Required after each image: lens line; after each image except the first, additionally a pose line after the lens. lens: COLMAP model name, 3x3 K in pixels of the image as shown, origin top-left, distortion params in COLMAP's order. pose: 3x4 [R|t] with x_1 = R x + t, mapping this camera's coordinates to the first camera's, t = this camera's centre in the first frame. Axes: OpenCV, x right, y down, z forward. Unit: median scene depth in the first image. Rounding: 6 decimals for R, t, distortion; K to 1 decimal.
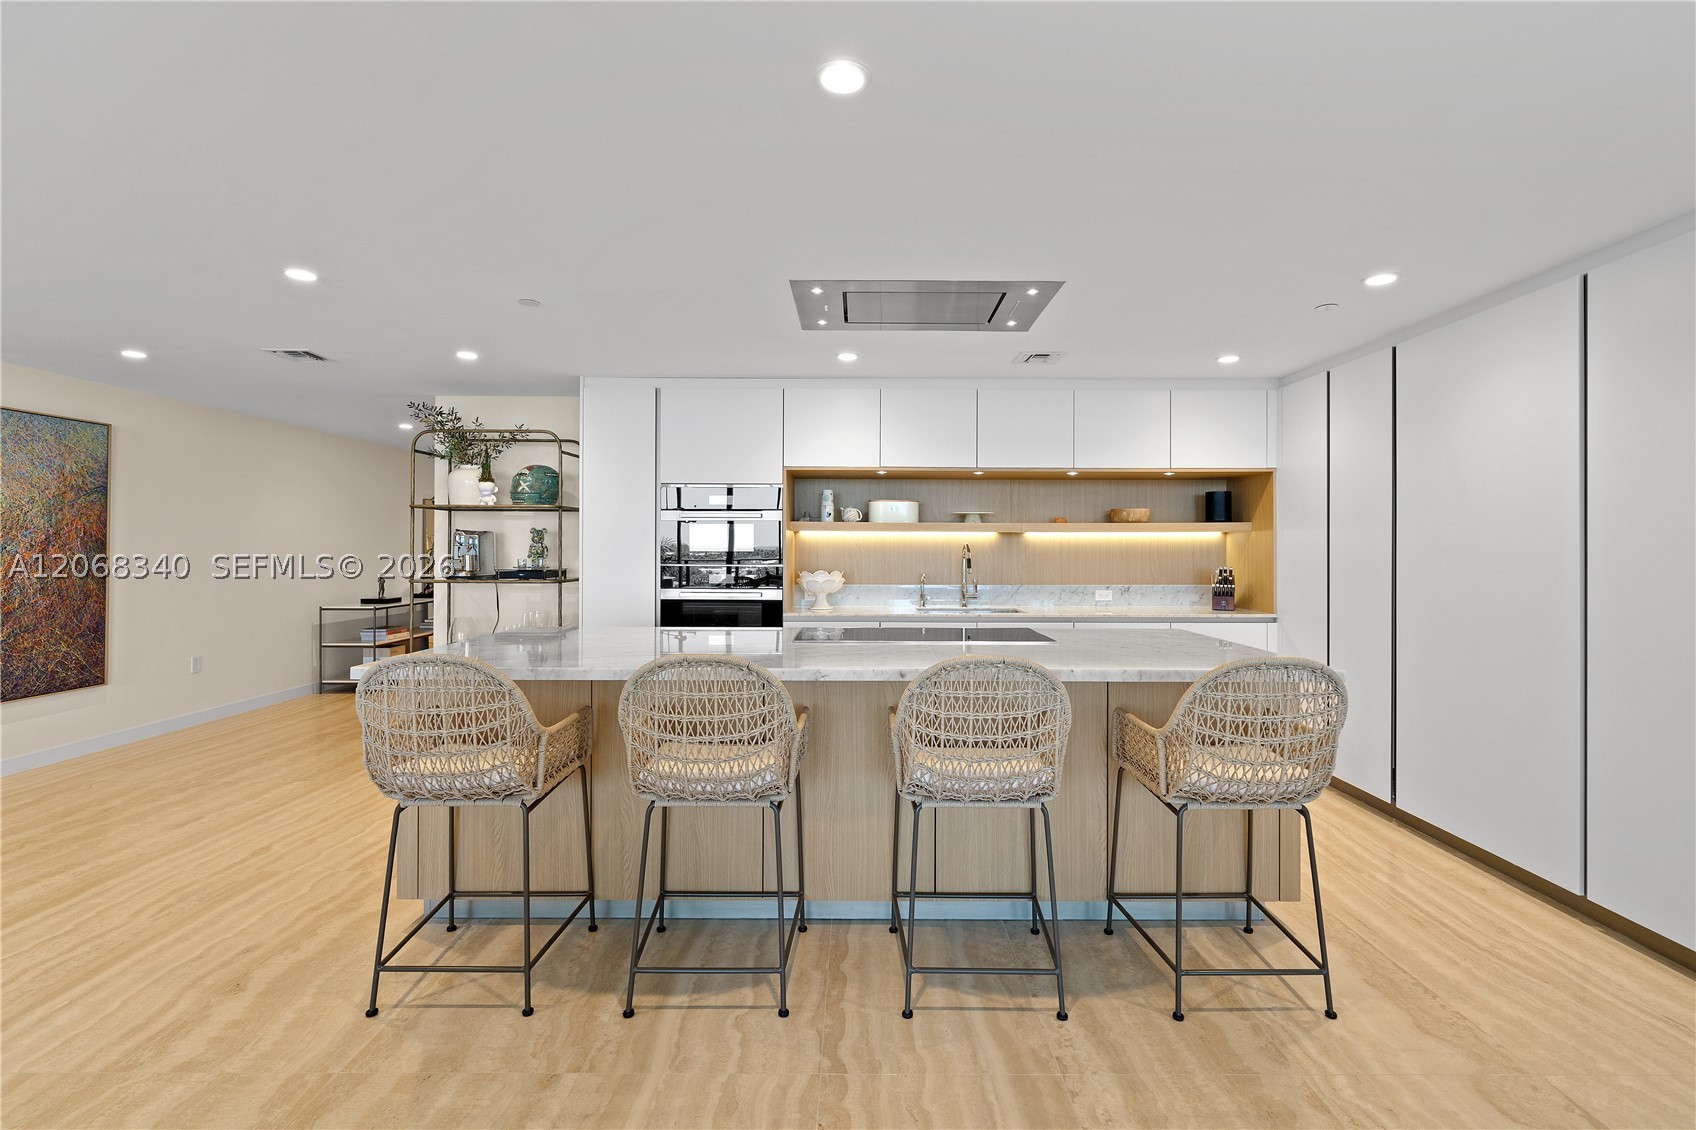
lens RADIAL K [[773.6, 0, 863.2], [0, 773.6, 544.8], [0, 0, 1]] dist [0.000510, -0.000206]
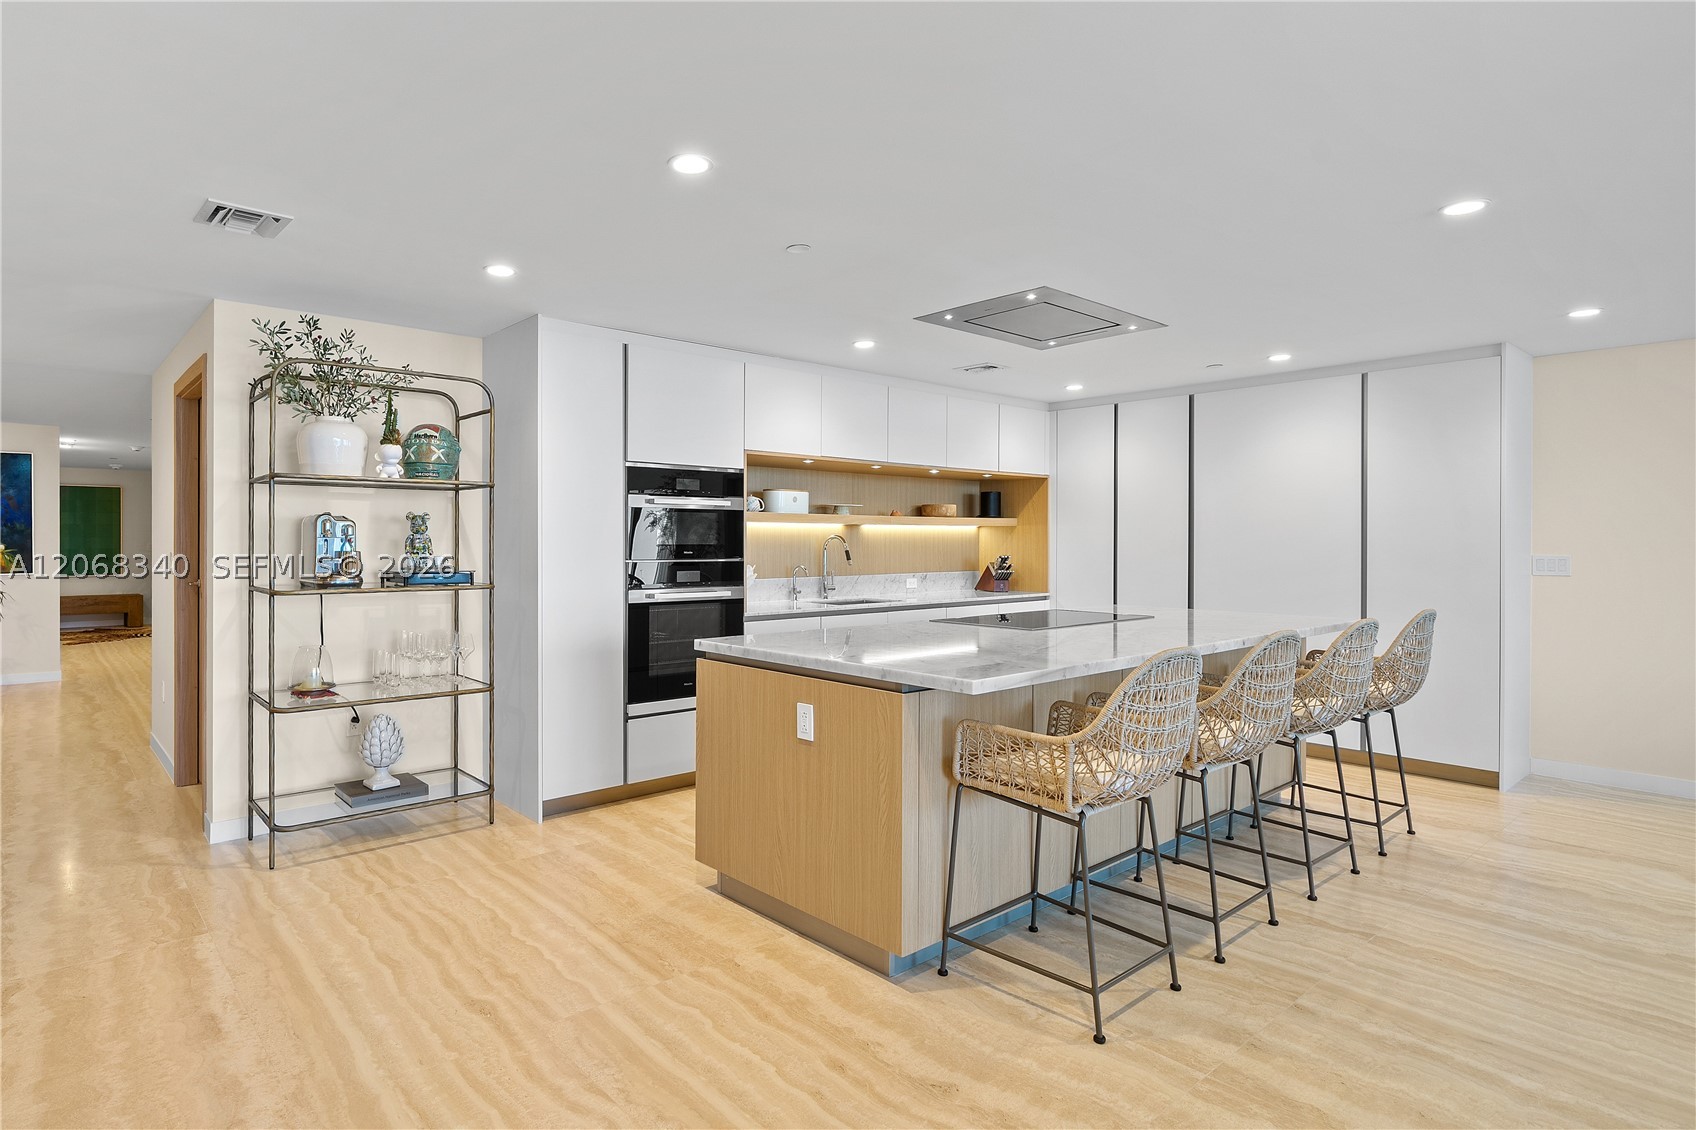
lens RADIAL K [[893.0, 0, 708.1], [0, 893.0, 542.9], [0, 0, 1]] dist [0.002085, 0.000309]
pose [[0.788877, -0.003347, 0.614542, -0.719059], [-0.002269, 0.999962, 0.008358, -0.001224], [-0.614547, -0.007988, 0.788840, 0.191523]]
